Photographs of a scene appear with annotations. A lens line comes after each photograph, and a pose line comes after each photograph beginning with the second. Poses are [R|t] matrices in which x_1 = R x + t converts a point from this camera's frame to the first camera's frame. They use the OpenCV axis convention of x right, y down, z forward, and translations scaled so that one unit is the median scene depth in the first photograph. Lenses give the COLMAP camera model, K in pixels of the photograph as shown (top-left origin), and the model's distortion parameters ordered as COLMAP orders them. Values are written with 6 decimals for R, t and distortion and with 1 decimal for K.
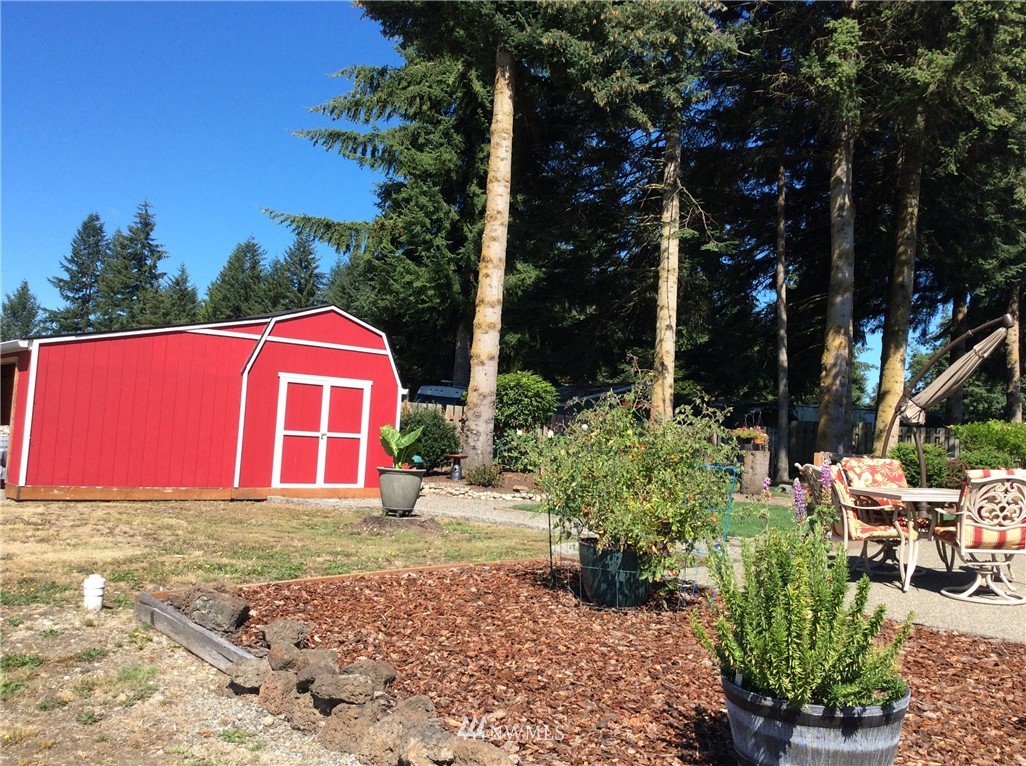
lens RADIAL K [[934.8, 0, 513.3], [0, 934.8, 376.3], [0, 0, 1]] dist [0.037093, 0.000000]
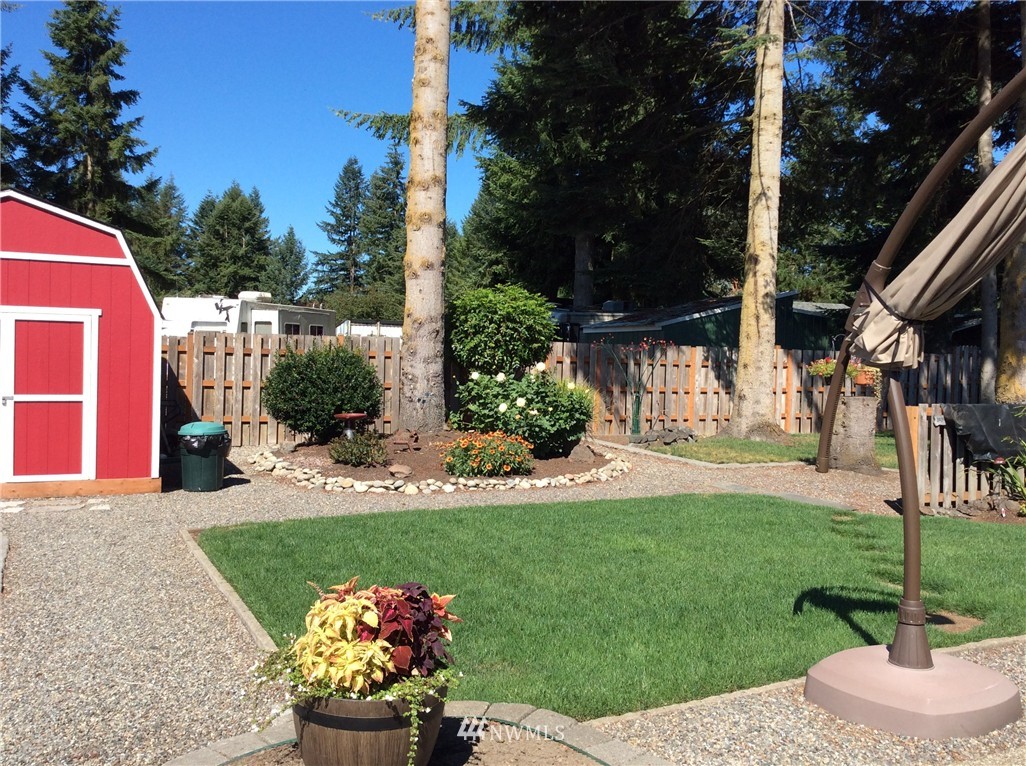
lens RADIAL K [[934.8, 0, 513.2], [0, 934.8, 384.8], [0, 0, 1]] dist [0.037093, 0.000000]
pose [[0.956794, -0.022032, -0.289932, 0.225136], [0.047808, 0.995475, 0.082123, 0.012850], [0.286810, -0.092436, 0.953517, 0.364604]]
